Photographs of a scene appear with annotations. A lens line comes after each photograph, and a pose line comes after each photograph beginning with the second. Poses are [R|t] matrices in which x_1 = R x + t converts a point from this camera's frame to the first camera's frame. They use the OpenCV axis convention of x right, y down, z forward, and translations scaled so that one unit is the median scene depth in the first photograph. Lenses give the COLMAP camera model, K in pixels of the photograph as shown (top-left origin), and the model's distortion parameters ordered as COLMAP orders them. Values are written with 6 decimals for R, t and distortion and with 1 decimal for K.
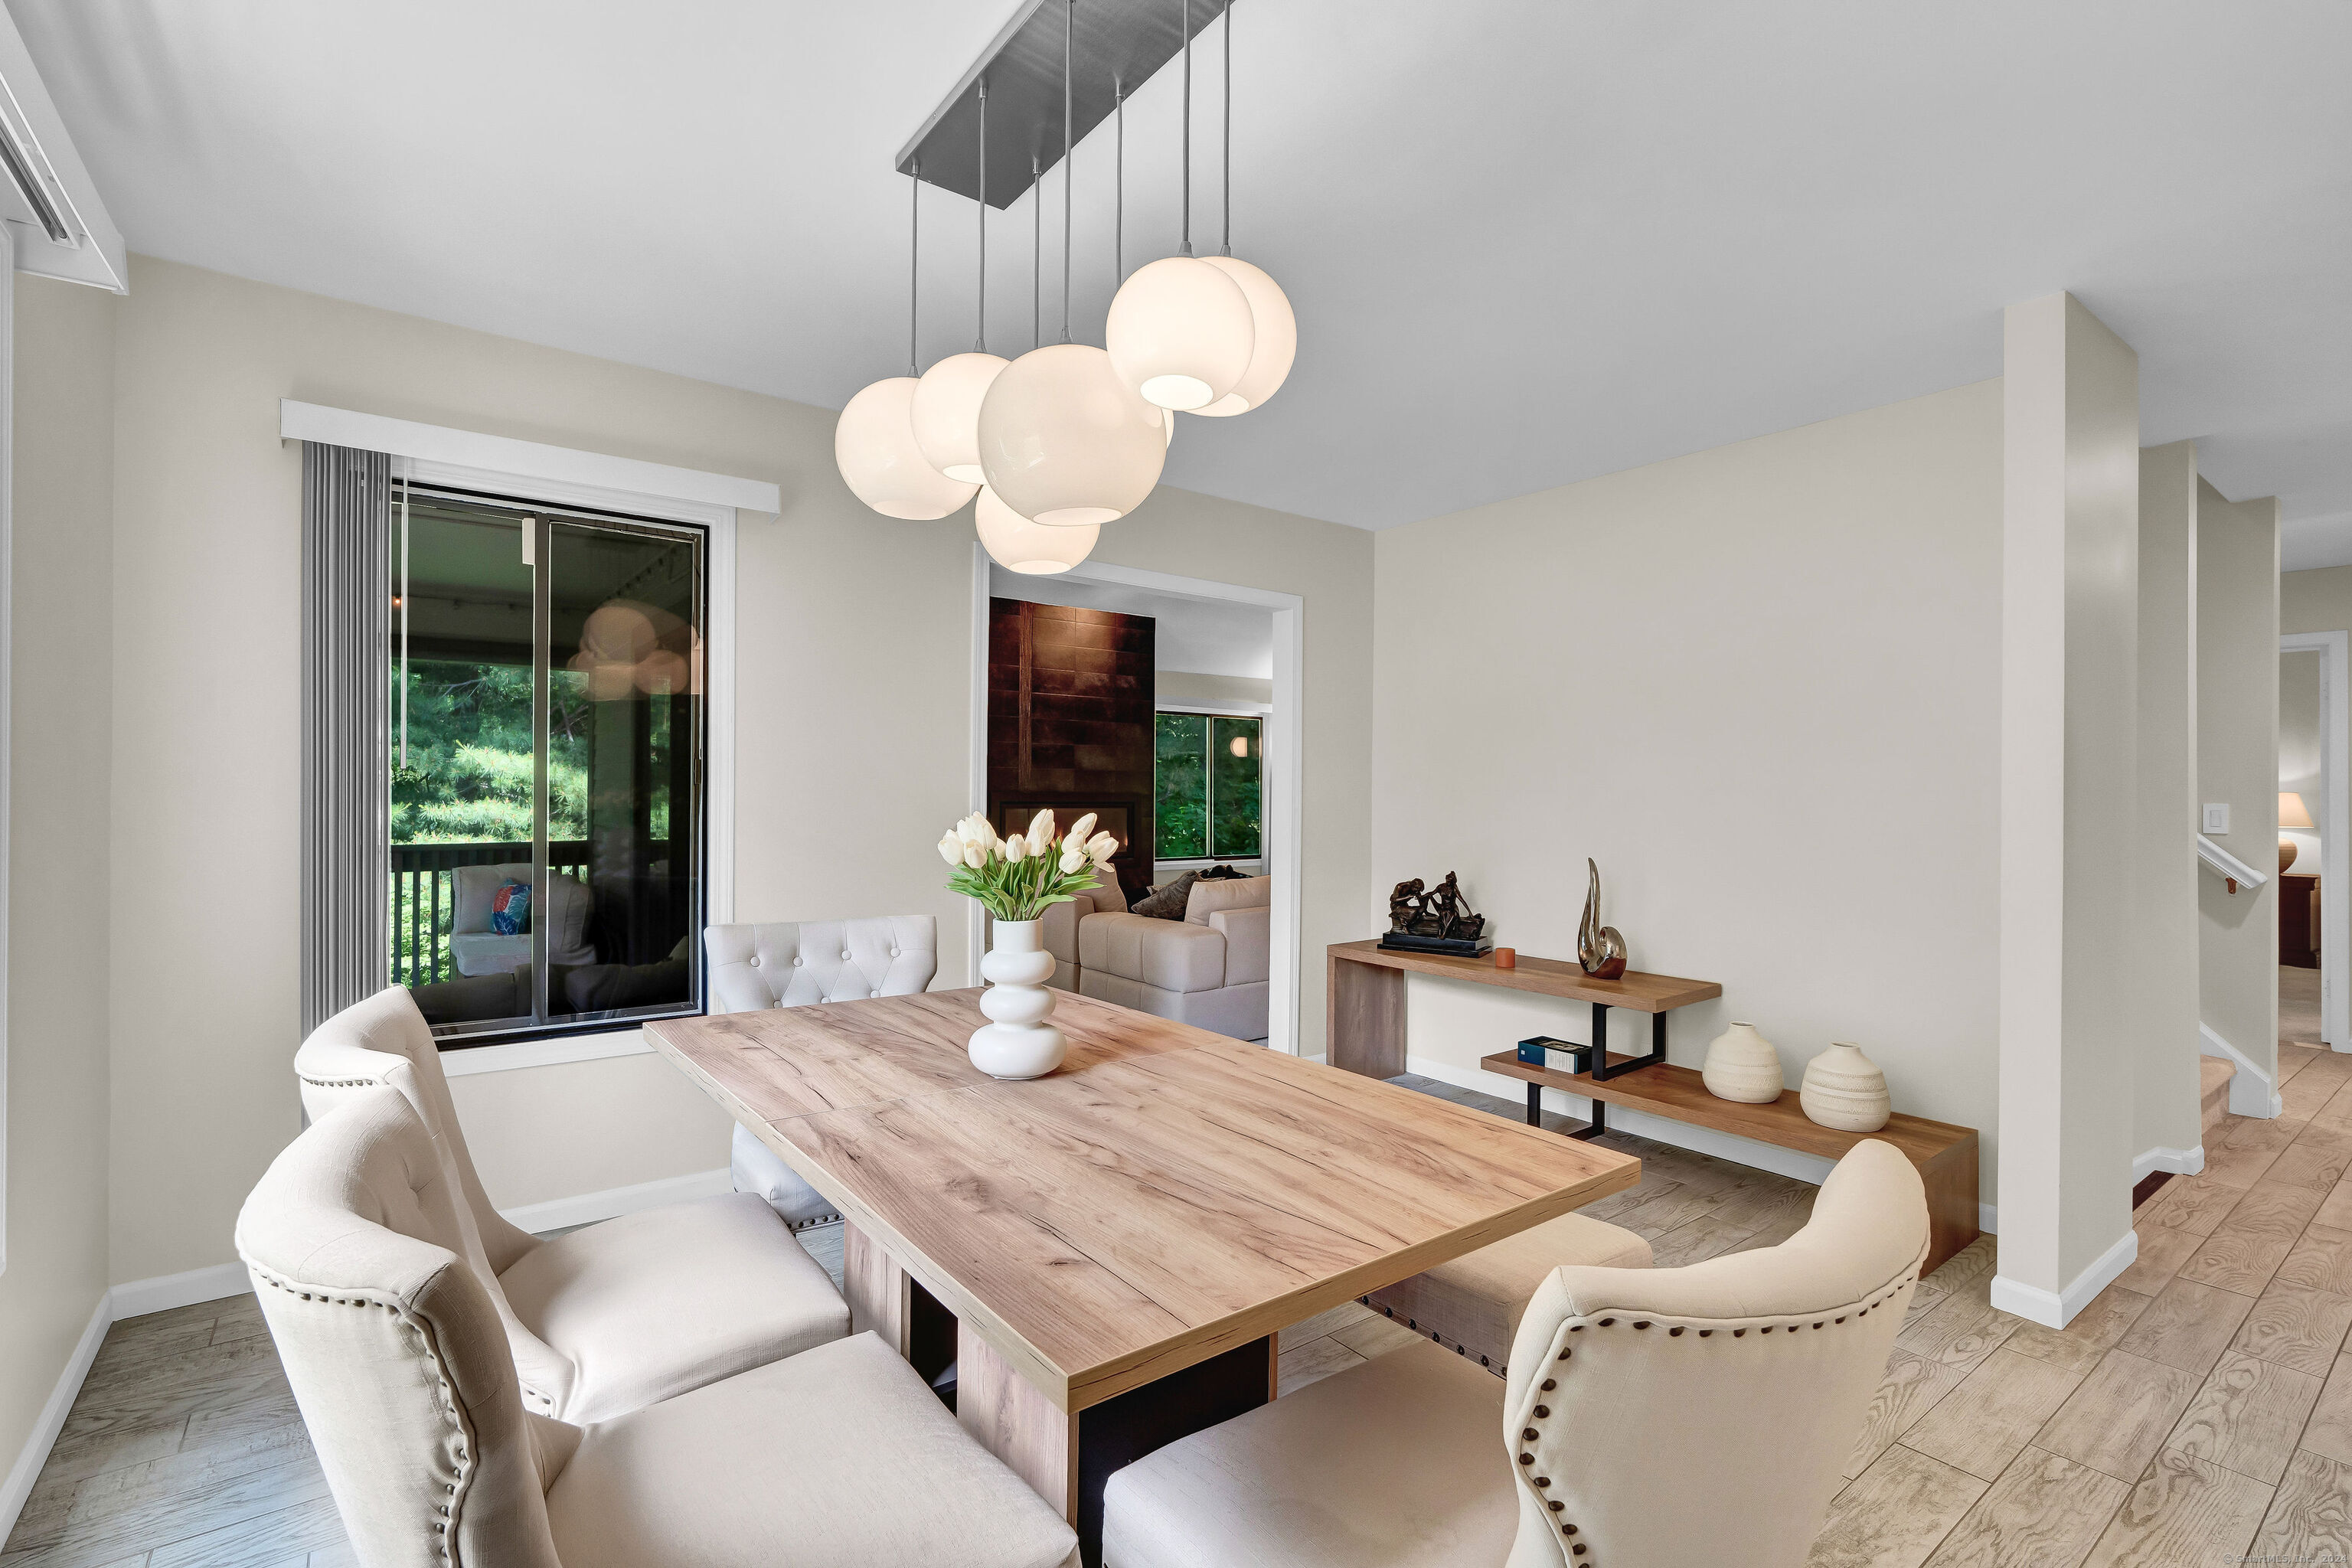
lens RADIAL K [[1072.3, 0, 1184.3], [0, 1072.3, 792.4], [0, 0, 1]] dist [-0.004101, -0.000415]
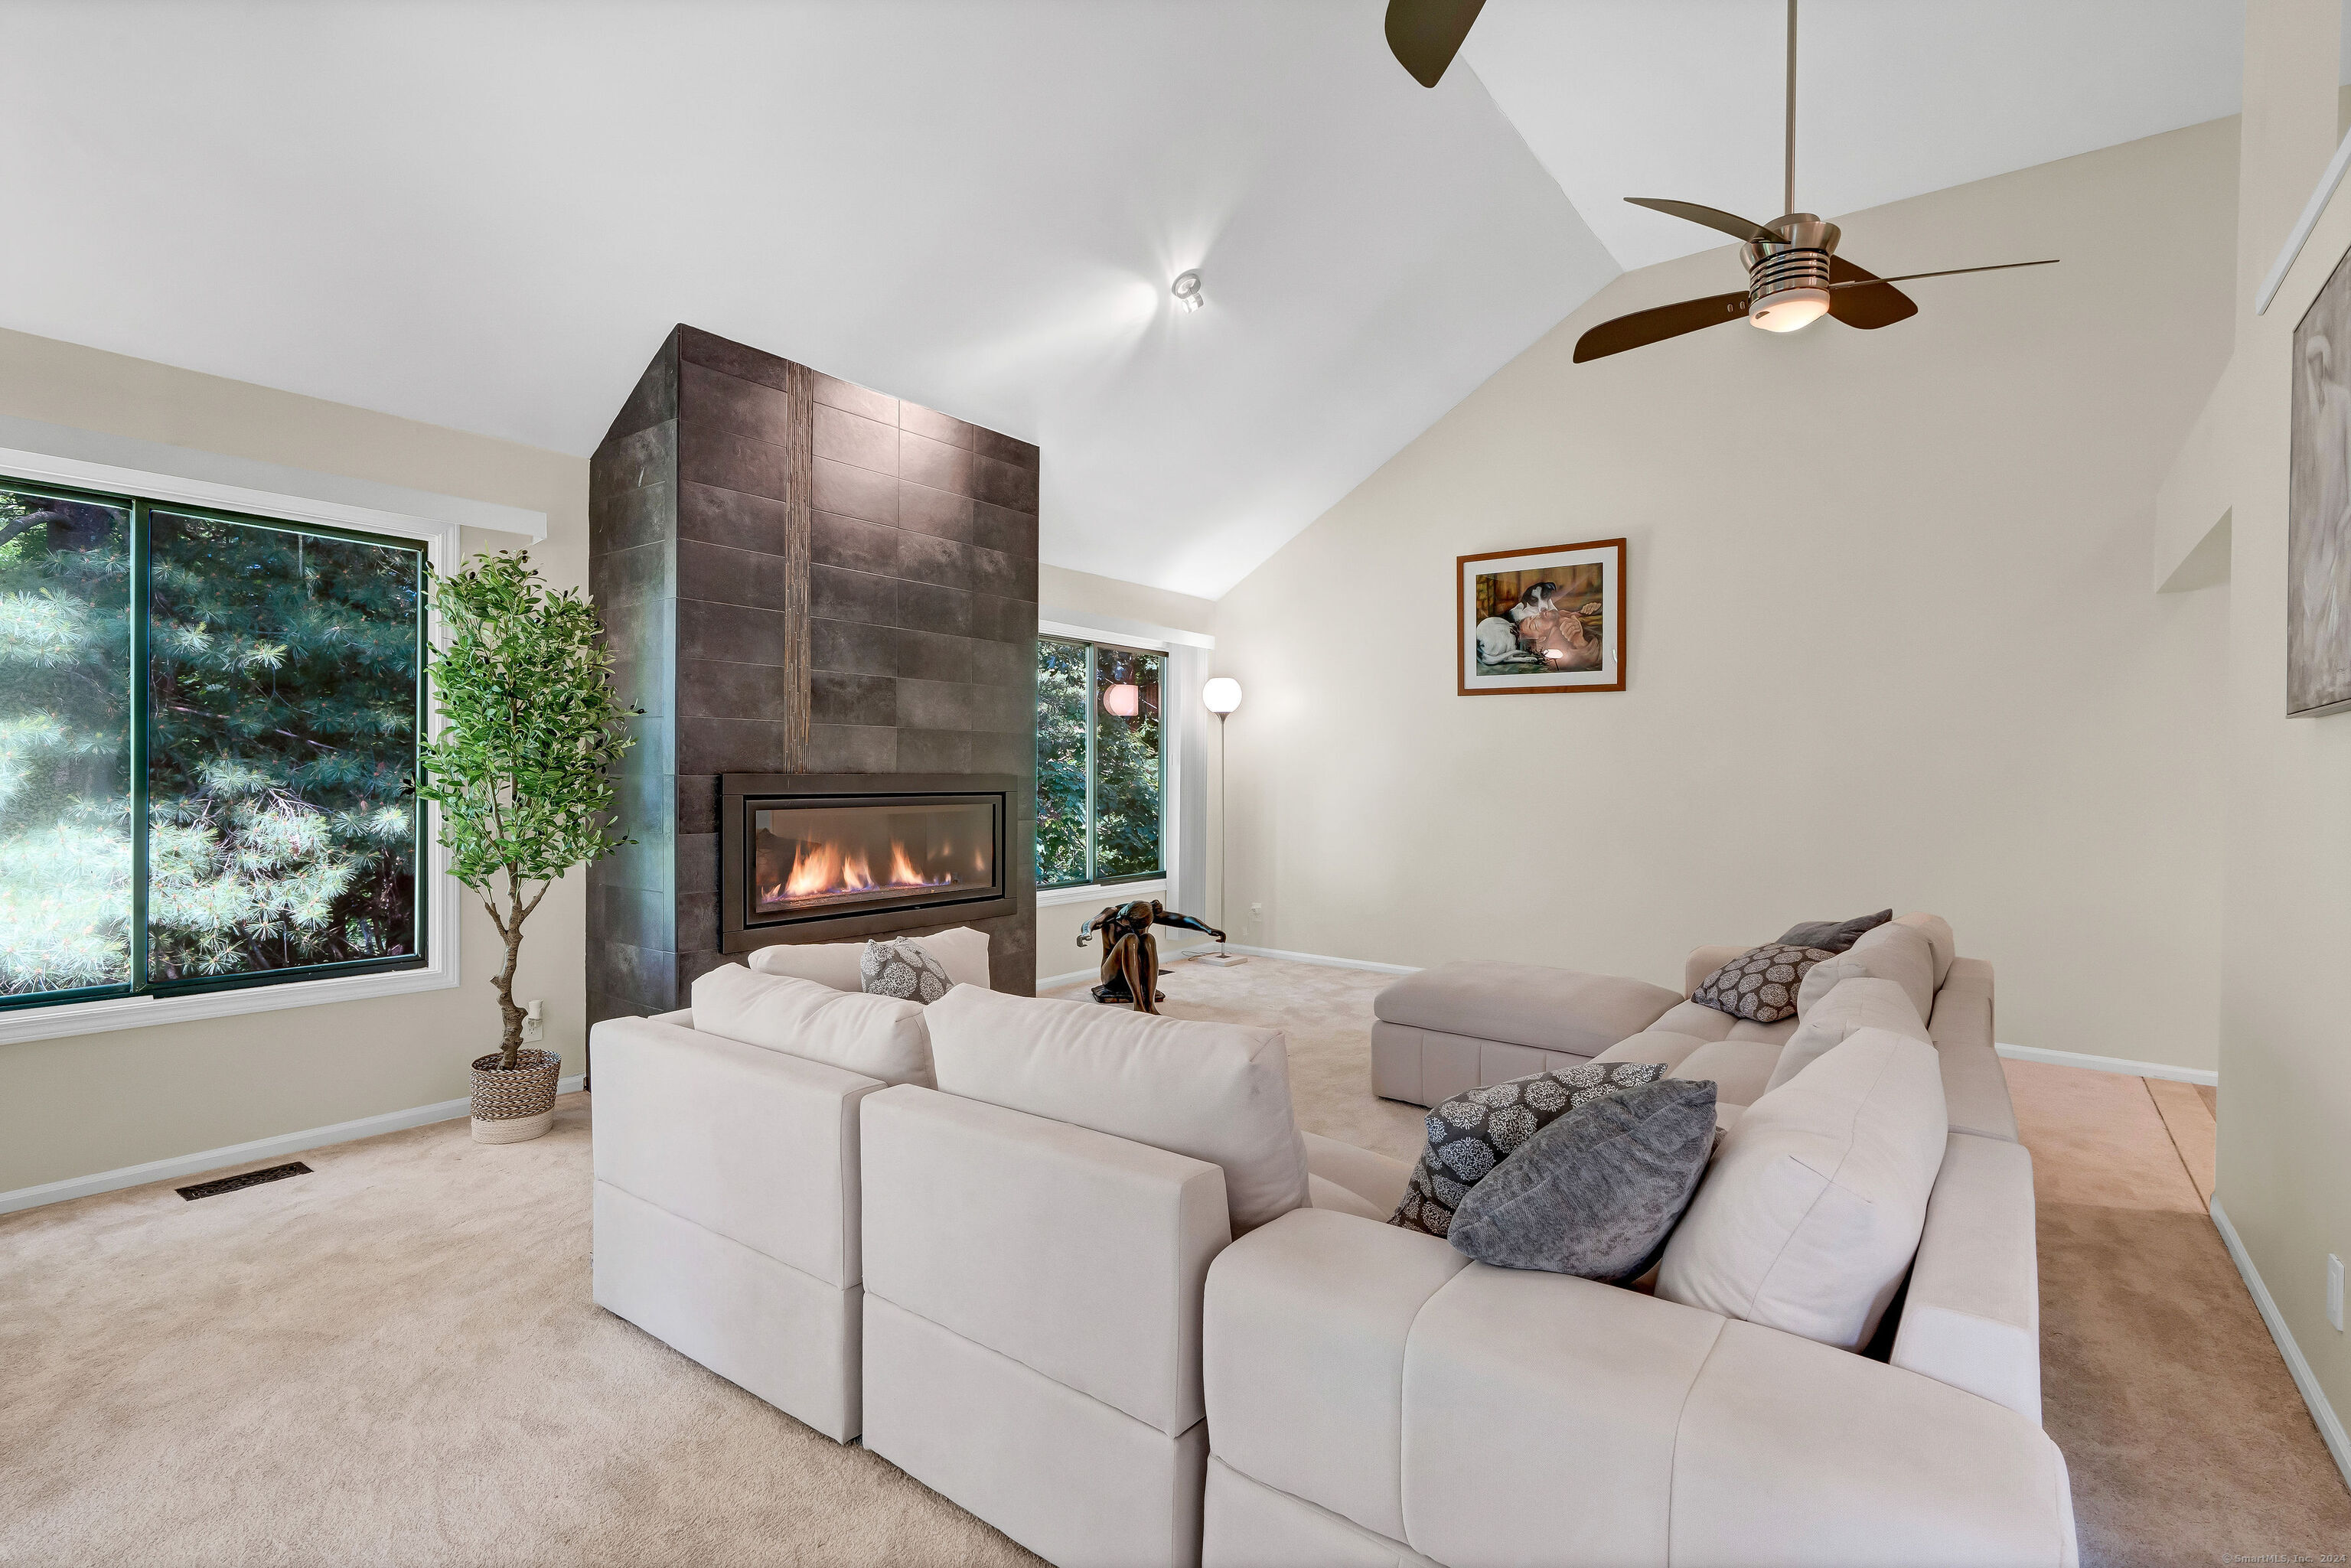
lens RADIAL K [[1071.8, 0, 1166.6], [0, 1071.8, 792.2], [0, 0, 1]] dist [-0.004101, -0.000415]
pose [[0.968187, -0.004032, 0.250197, -0.104760], [-0.001382, 0.999769, 0.021458, -0.001802], [-0.250226, -0.021122, 0.967957, 0.480814]]
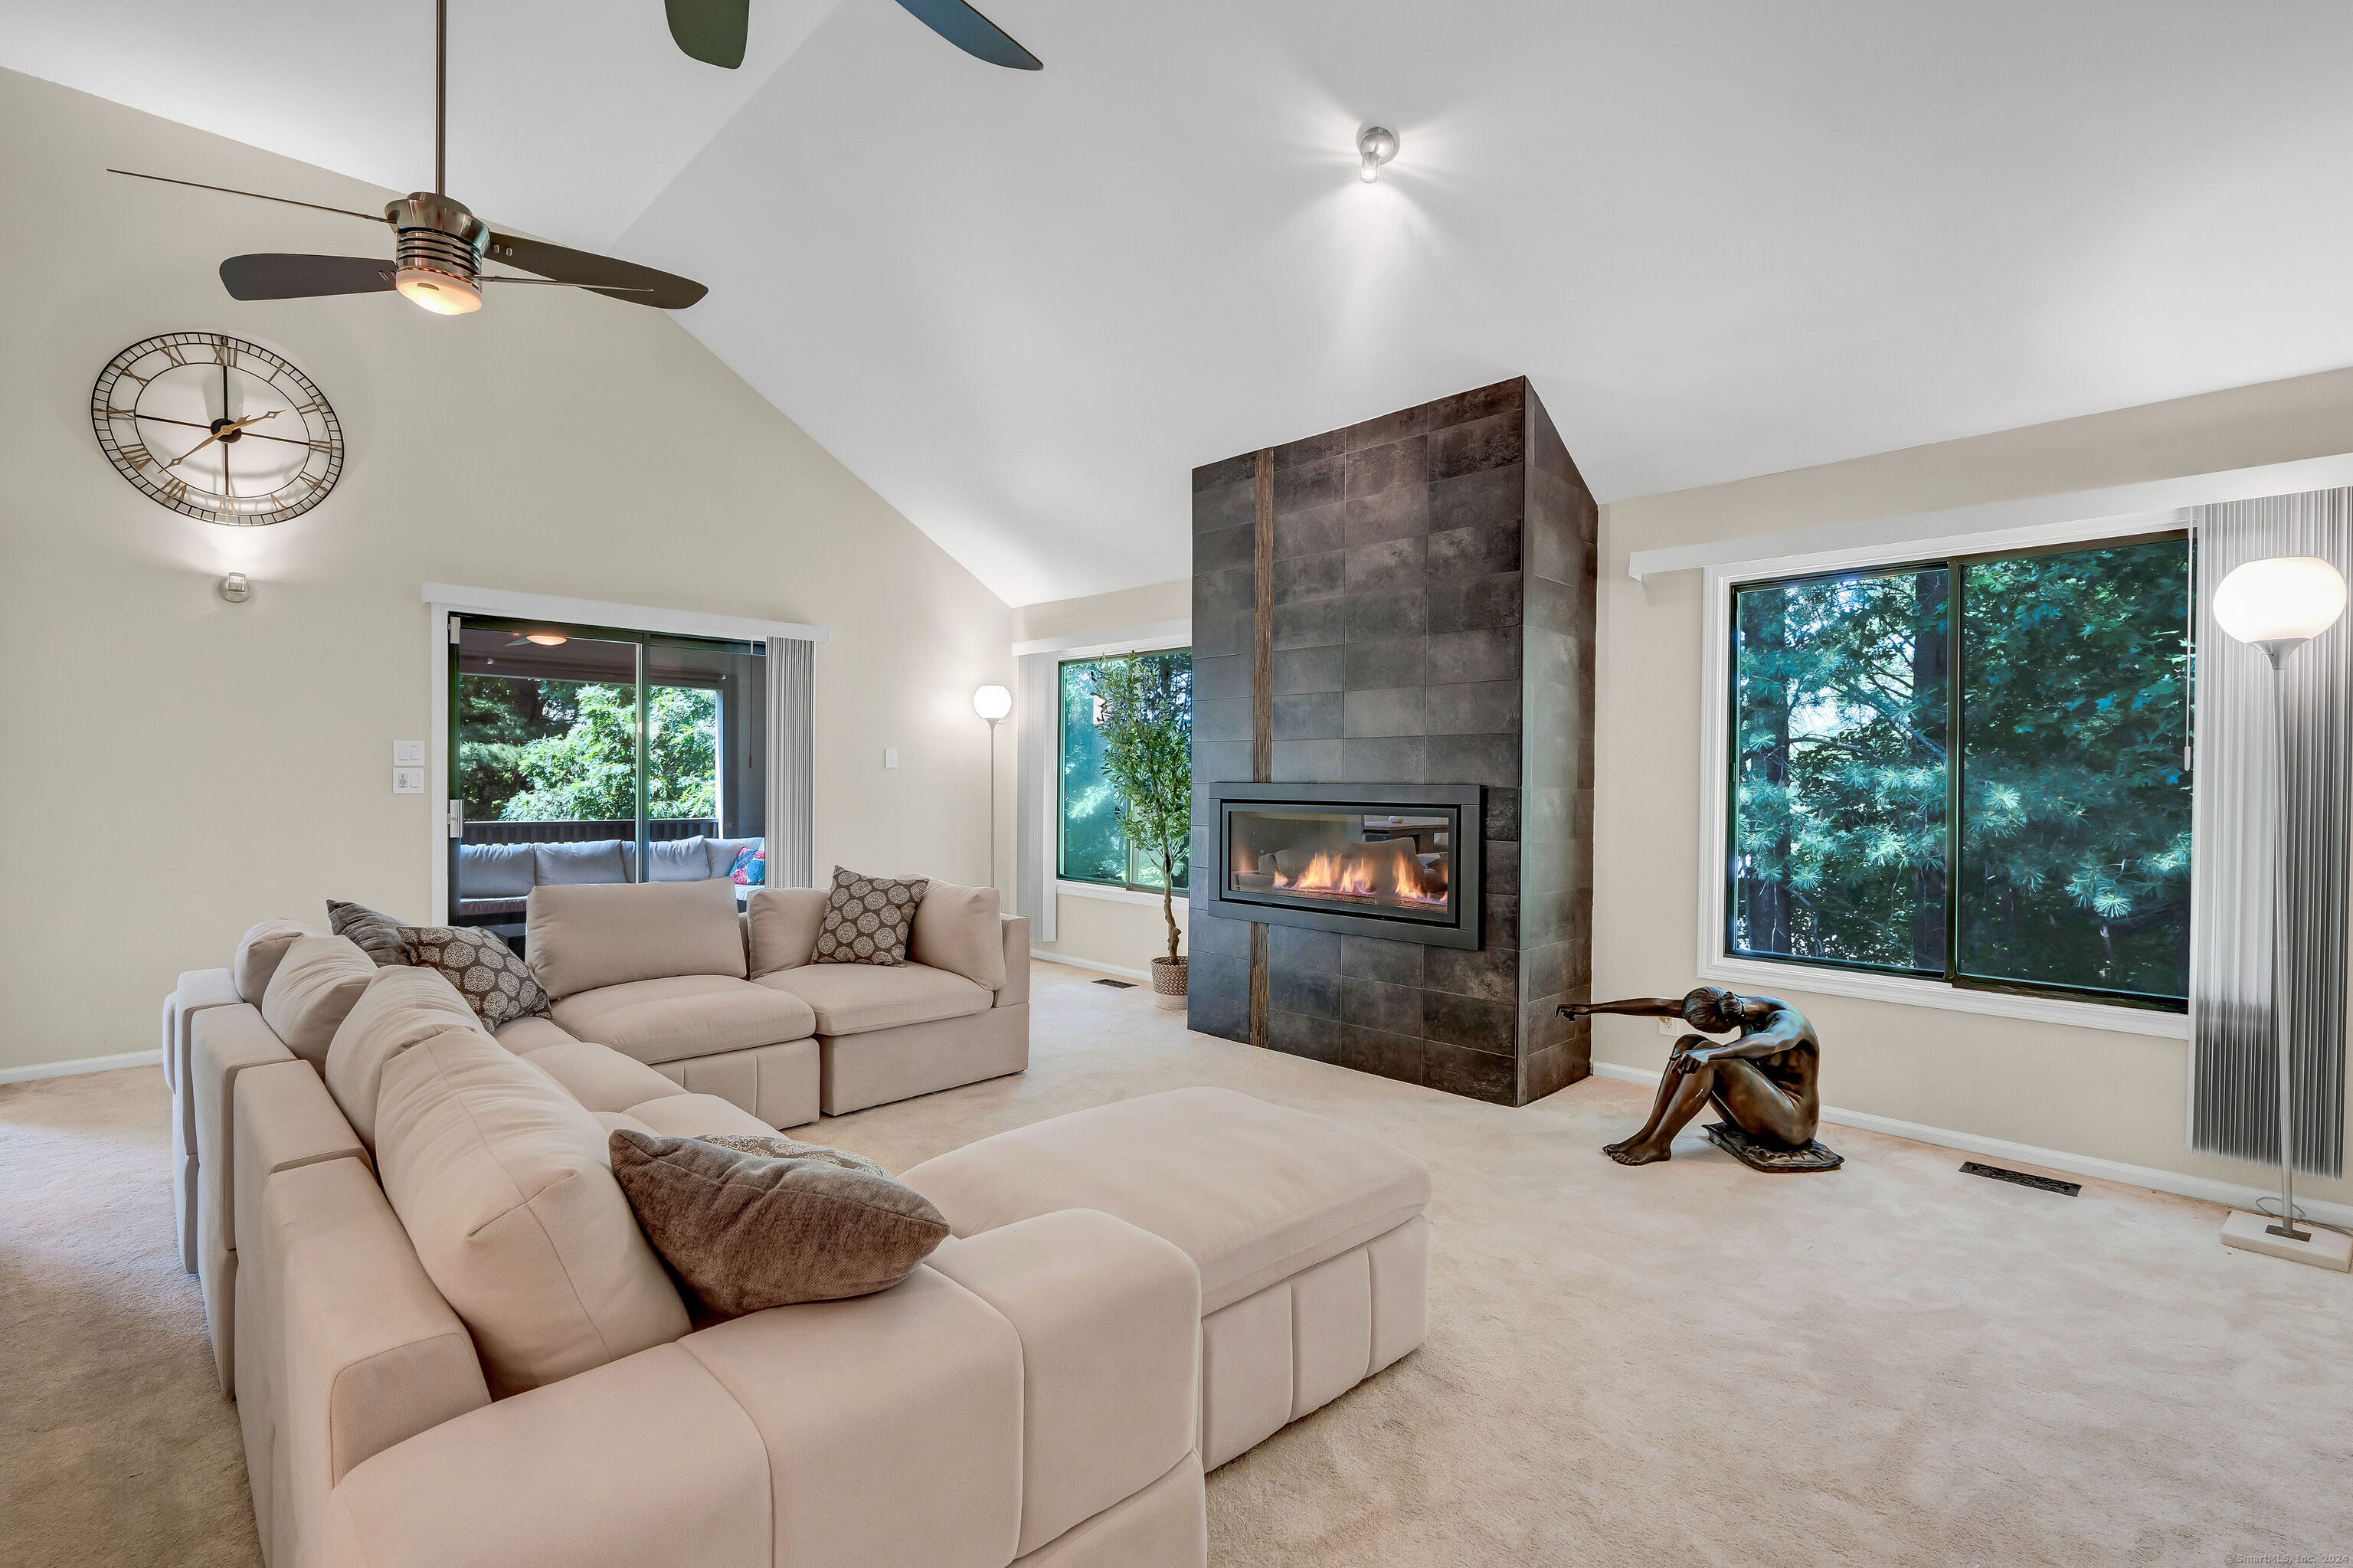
lens RADIAL K [[1072.8, 0, 1187.3], [0, 1072.8, 782.8], [0, 0, 1]] dist [-0.004101, -0.000415]
pose [[0.126505, 0.002757, -0.991962, 0.399888], [0.000004, 0.999996, 0.002779, -0.001202], [0.991966, -0.000356, 0.126504, 0.848280]]
